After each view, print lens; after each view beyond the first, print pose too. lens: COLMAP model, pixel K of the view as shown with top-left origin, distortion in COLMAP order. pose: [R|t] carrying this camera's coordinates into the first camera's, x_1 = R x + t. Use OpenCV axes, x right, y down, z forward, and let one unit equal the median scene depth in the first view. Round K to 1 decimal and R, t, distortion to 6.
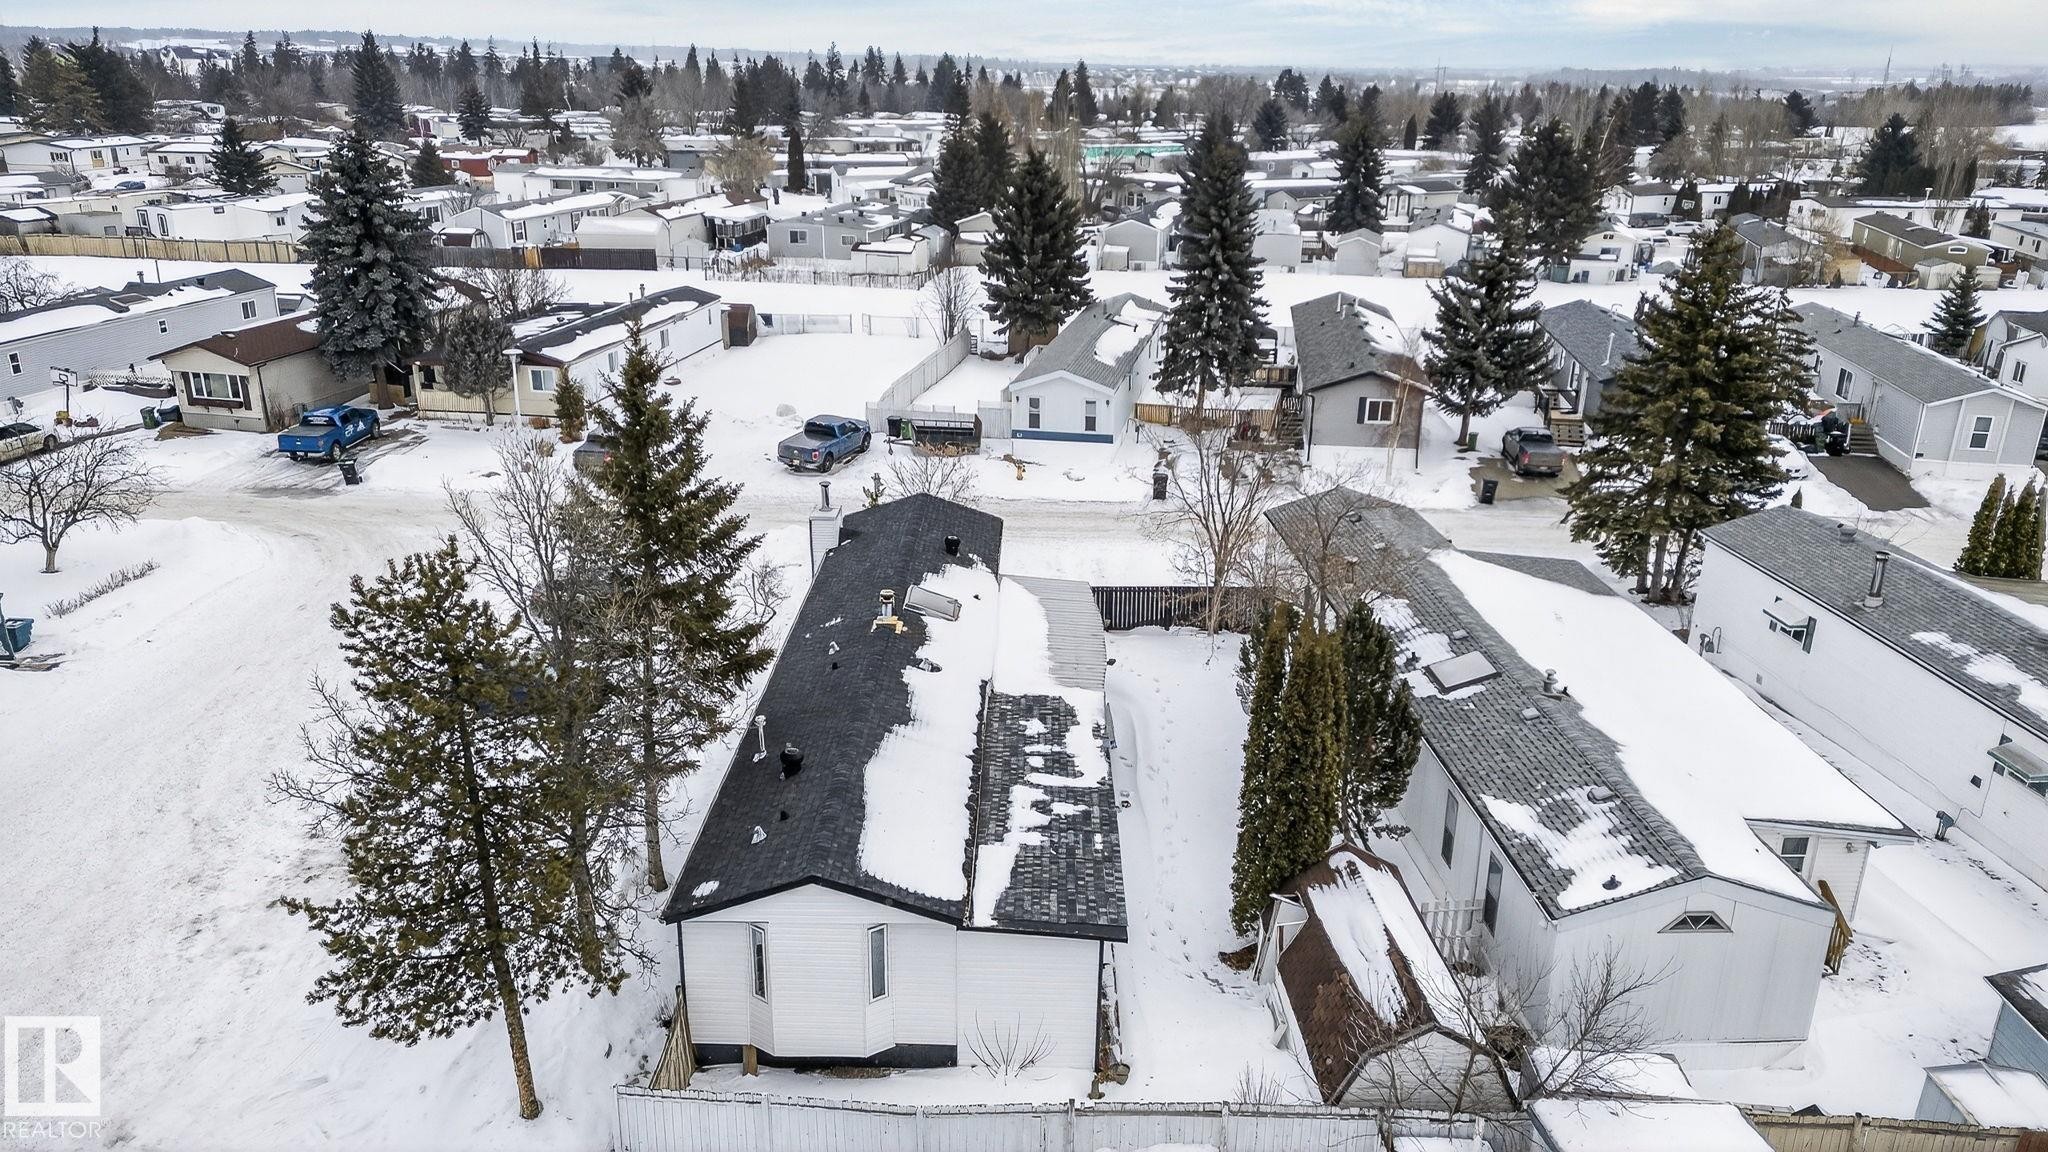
lens RADIAL K [[1385.6, 0, 1024.0], [0, 1385.6, 576.0], [0, 0, 1]] dist [0.121490, -0.149654]
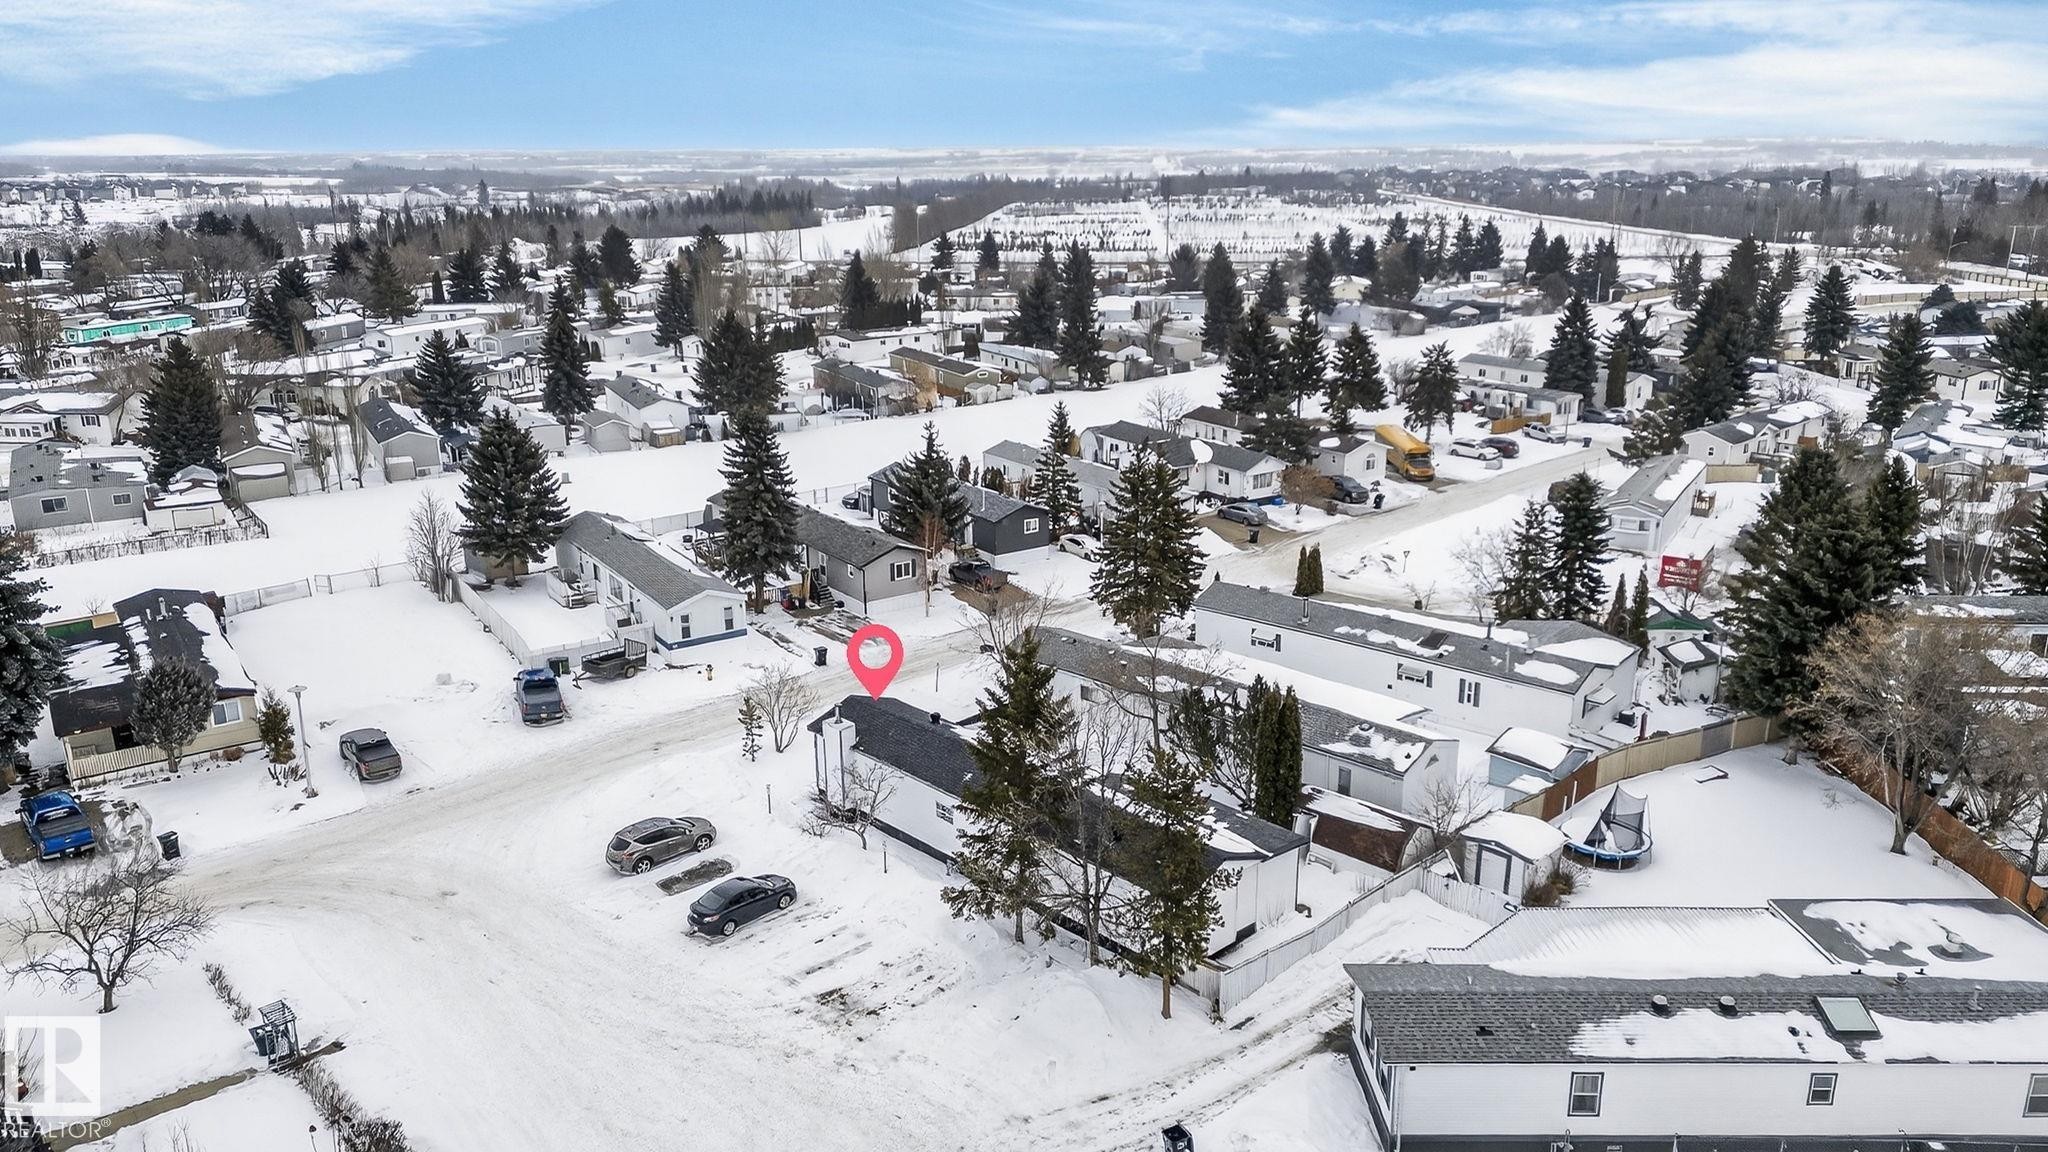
lens RADIAL K [[1427.3, 0, 997.6], [0, 1427.3, 535.6], [0, 0, 1]] dist [0.148185, -0.171570]
pose [[0.731052, -0.193951, 0.654176, -1.223954], [0.255197, 0.966888, 0.001478, -0.246997], [-0.632802, 0.165863, 0.756341, -0.375552]]
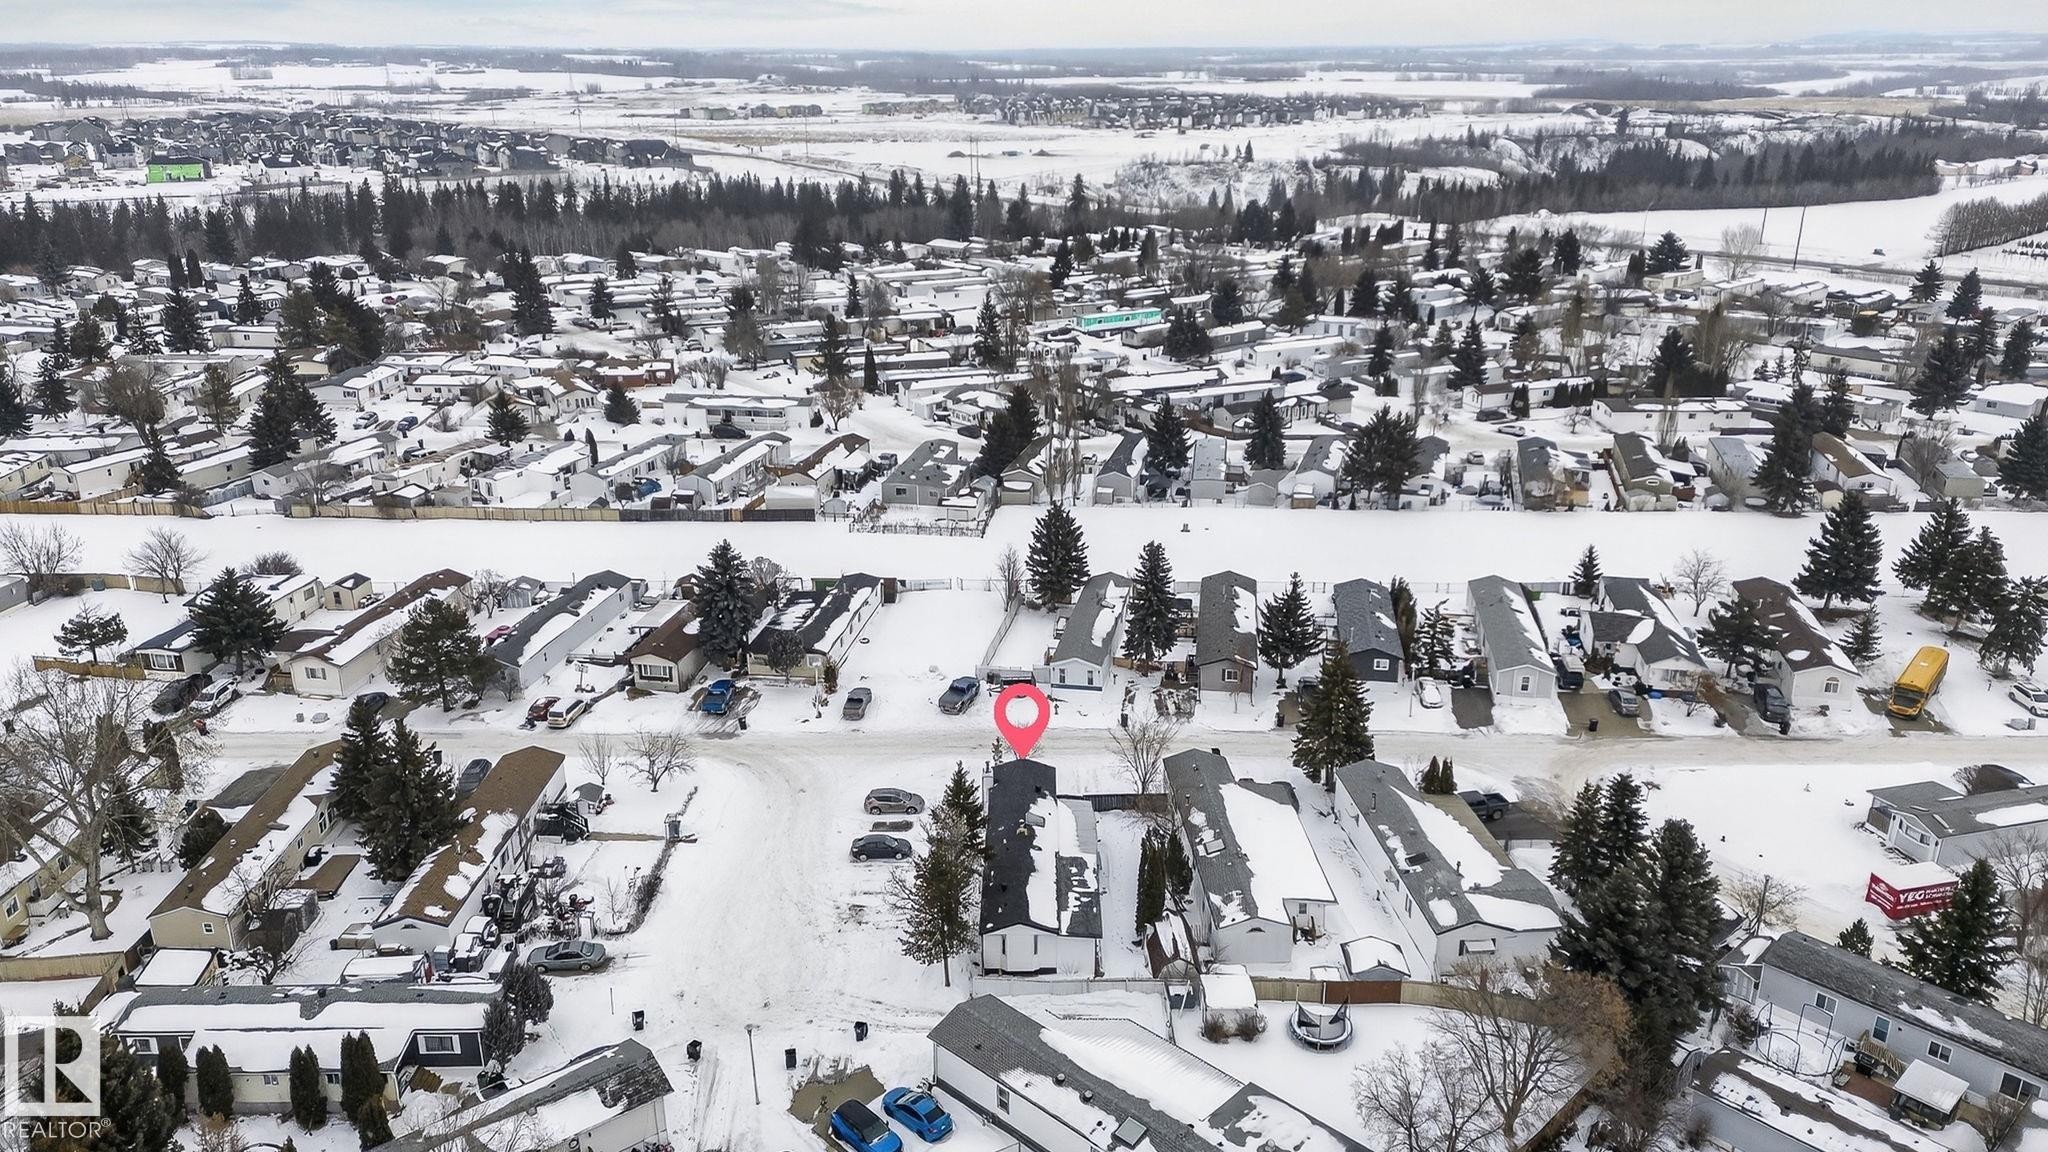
lens RADIAL K [[1385.6, 0, 1024.0], [0, 1385.6, 576.0], [0, 0, 1]] dist [0.121490, -0.149654]
pose [[0.999821, -0.018665, -0.003238, -0.075341], [0.018650, 0.999816, -0.004455, -0.493326], [0.003321, 0.004394, 0.999985, -1.945972]]
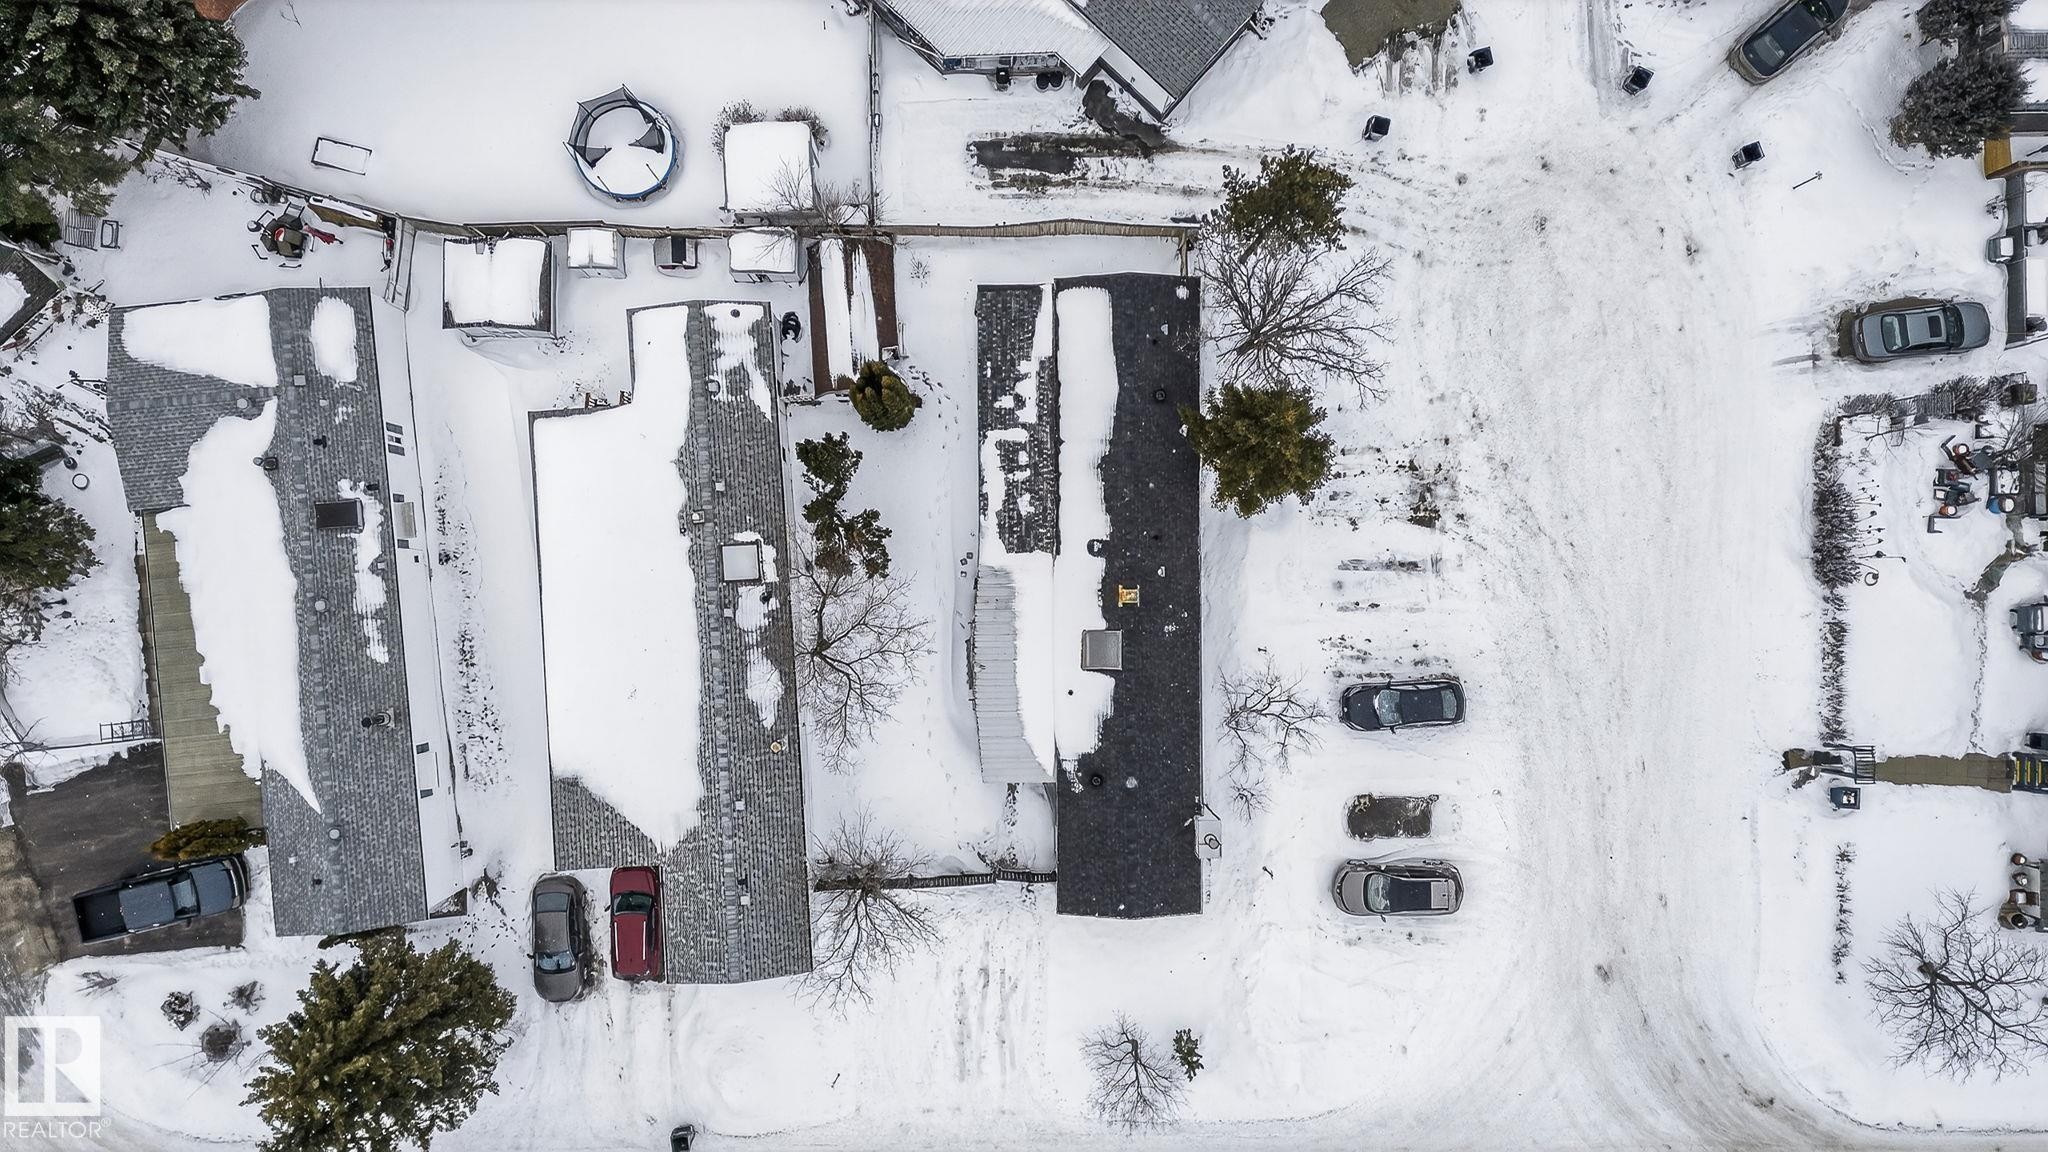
lens RADIAL K [[1385.6, 0, 1024.0], [0, 1385.6, 576.0], [0, 0, 1]] dist [0.121490, -0.149654]
pose [[-0.999389, 0.020422, -0.028348, 0.051004], [-0.033697, -0.349091, 0.936483, -1.305019], [0.009229, 0.936866, 0.349566, 0.480622]]
